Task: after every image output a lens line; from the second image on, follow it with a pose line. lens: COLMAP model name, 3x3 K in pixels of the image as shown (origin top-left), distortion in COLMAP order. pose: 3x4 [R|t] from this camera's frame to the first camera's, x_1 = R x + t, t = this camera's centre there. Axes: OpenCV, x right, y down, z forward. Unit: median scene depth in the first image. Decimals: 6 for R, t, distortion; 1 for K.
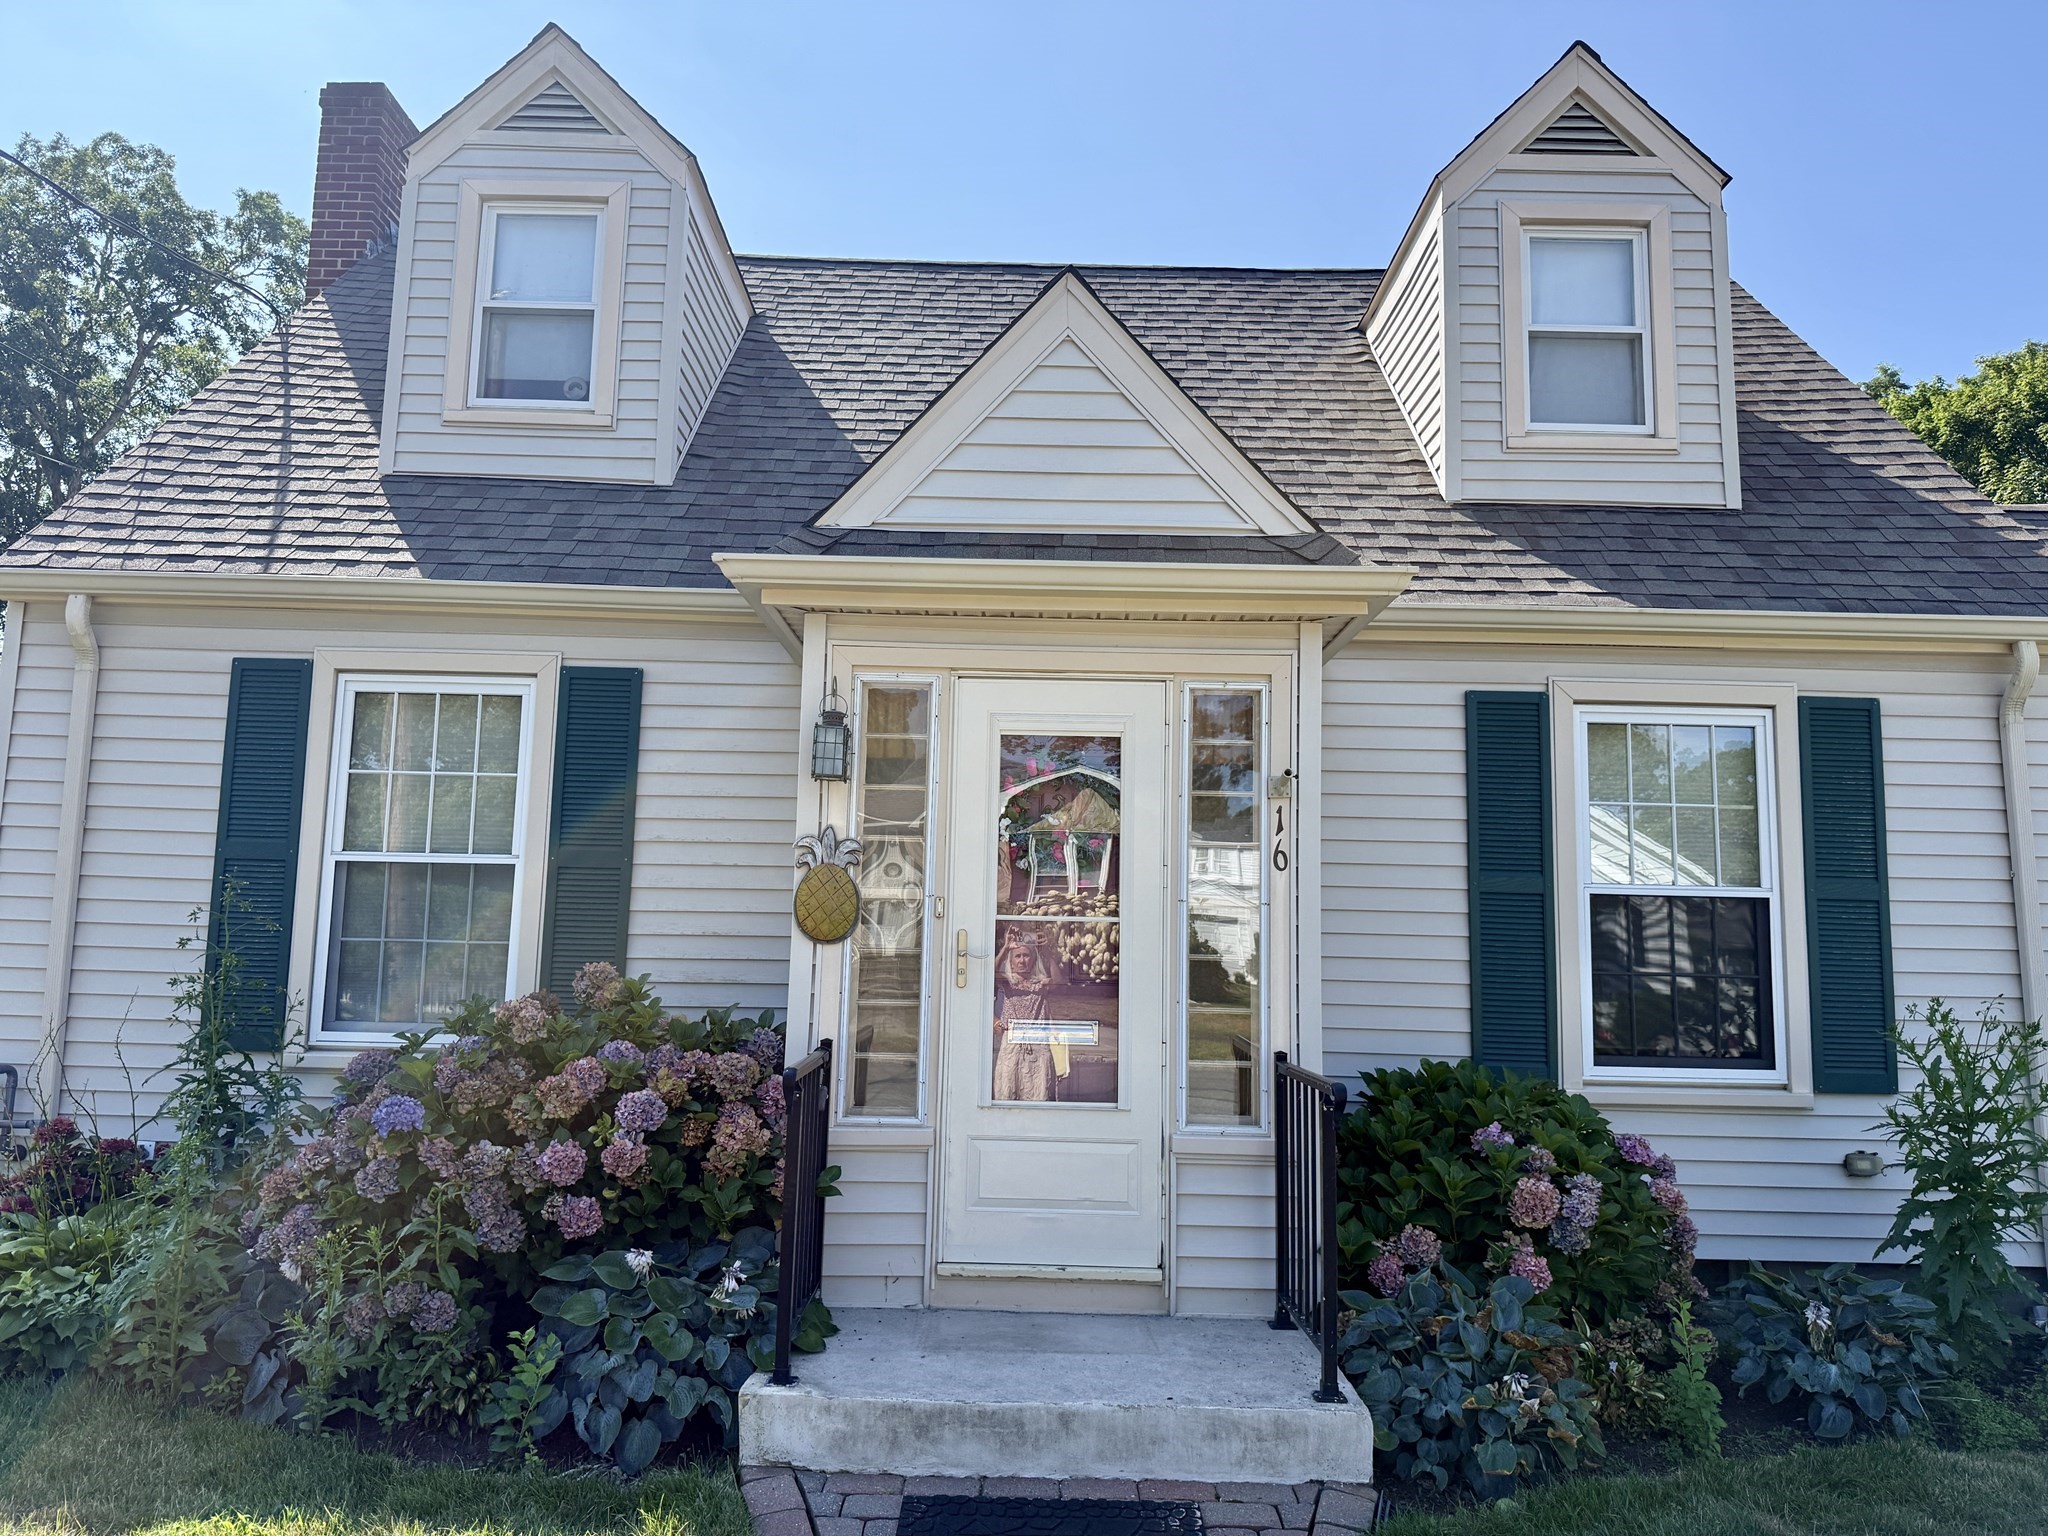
lens RADIAL K [[1389.0, 0, 1024.0], [0, 1389.0, 768.0], [0, 0, 1]] dist [0.105118, -0.167969]
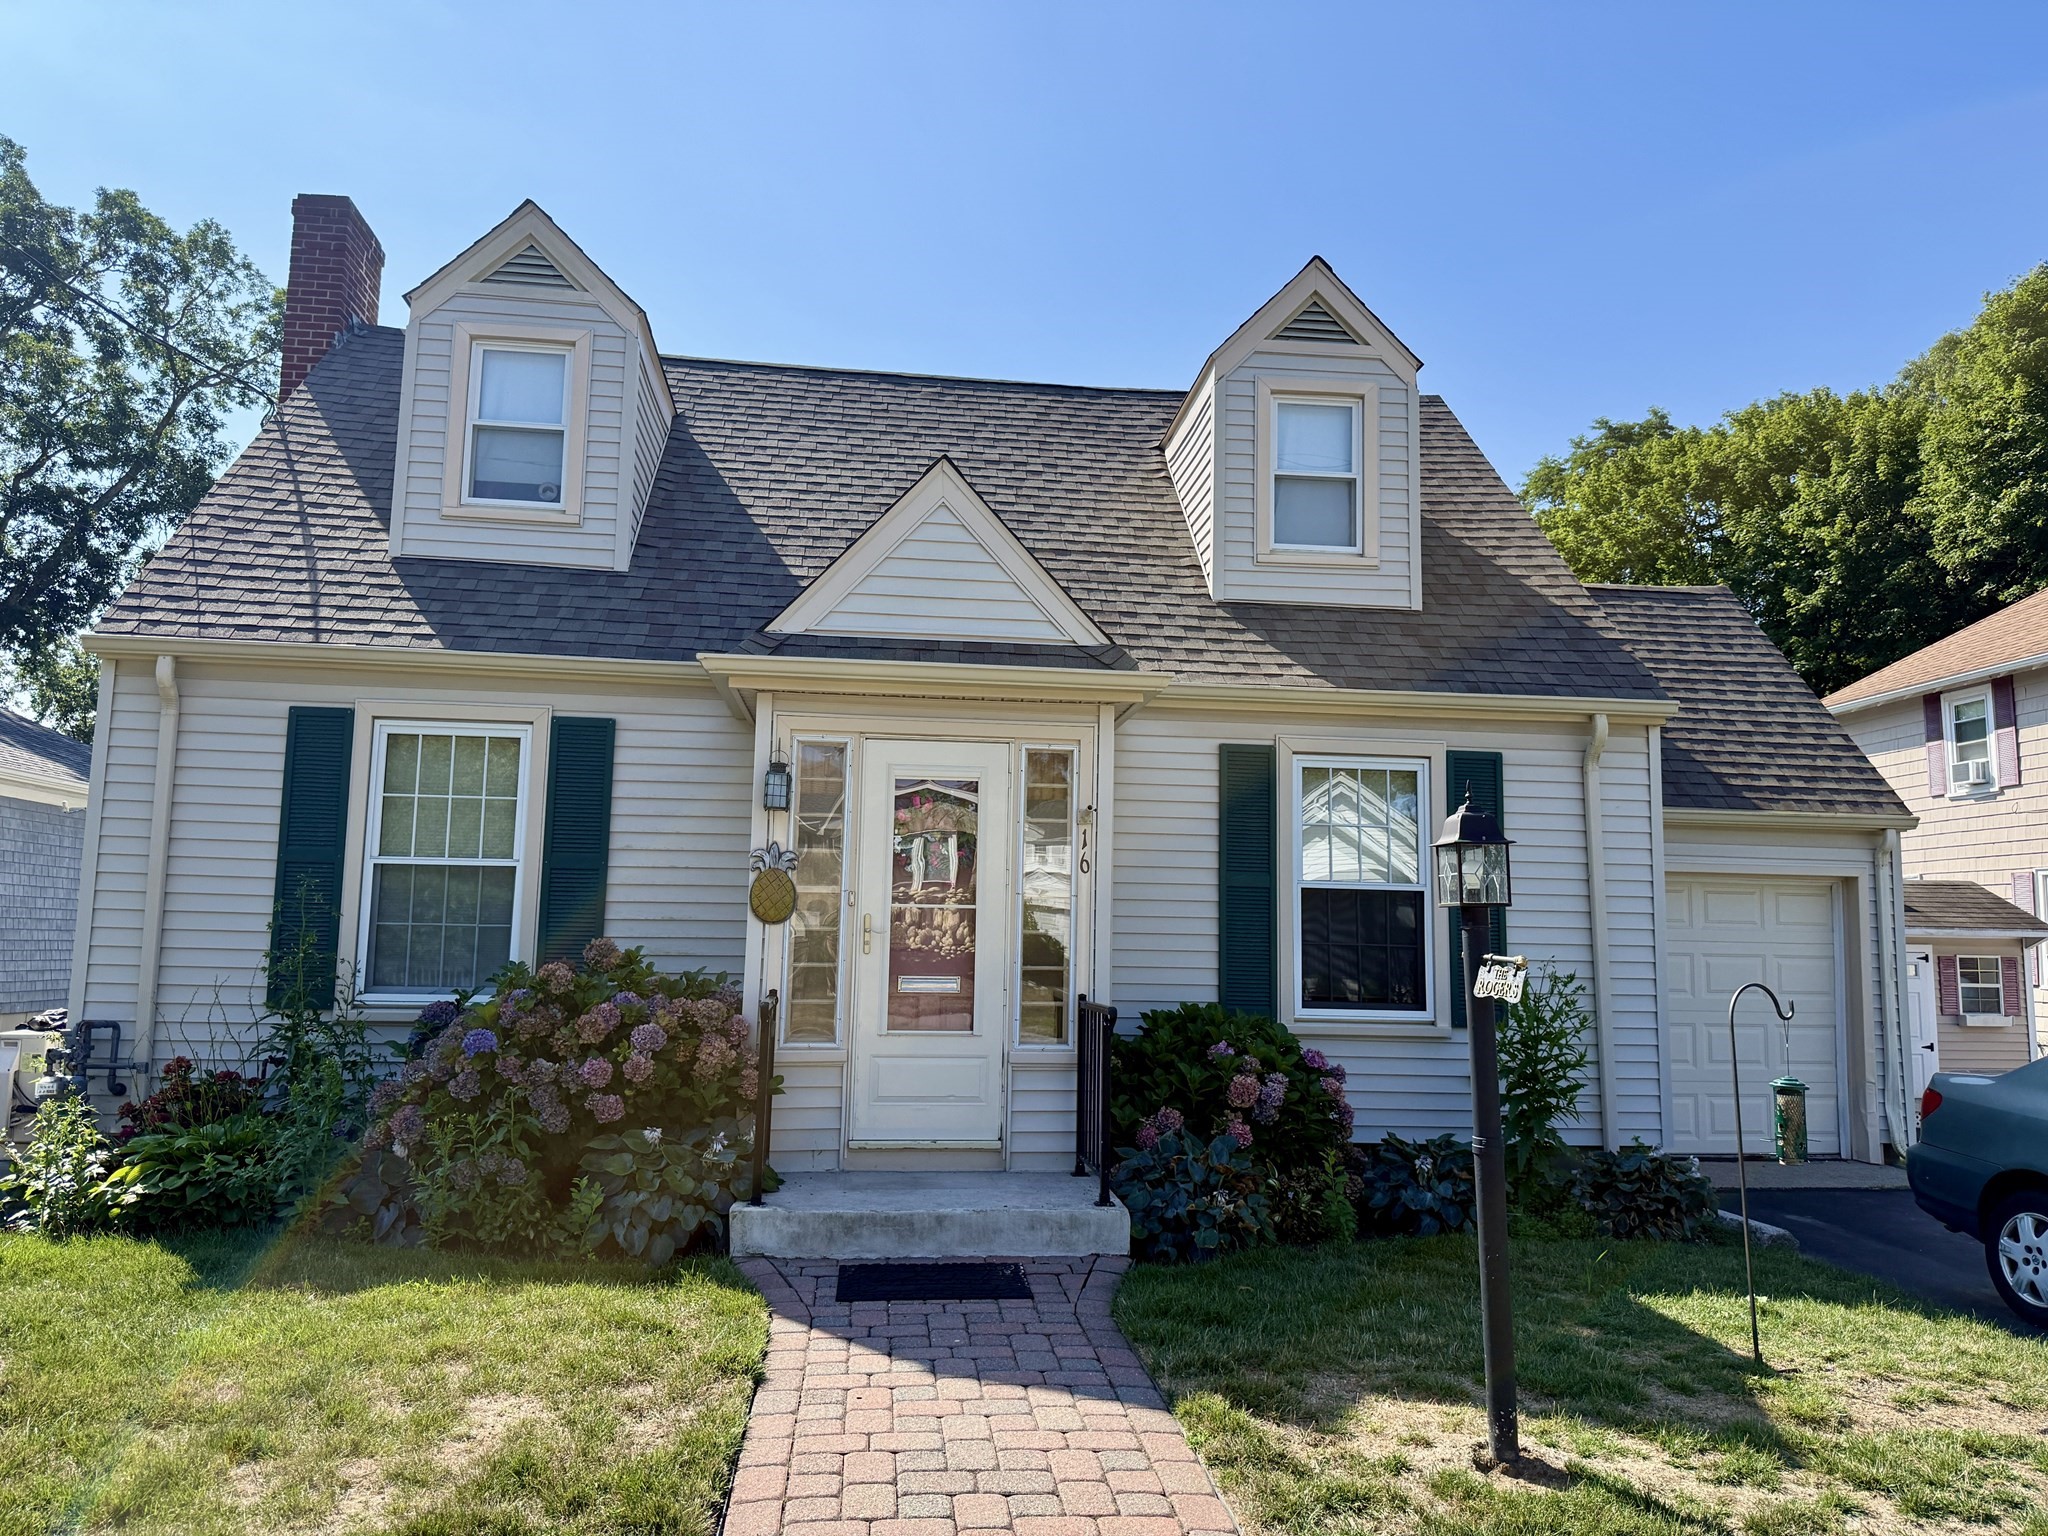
lens RADIAL K [[1389.0, 0, 1024.0], [0, 1389.0, 768.0], [0, 0, 1]] dist [0.105118, -0.167969]
pose [[0.993447, 0.010135, 0.113846, -0.038607], [-0.010852, 0.999925, 0.005681, -0.036251], [-0.113779, -0.006879, 0.993482, -0.362090]]
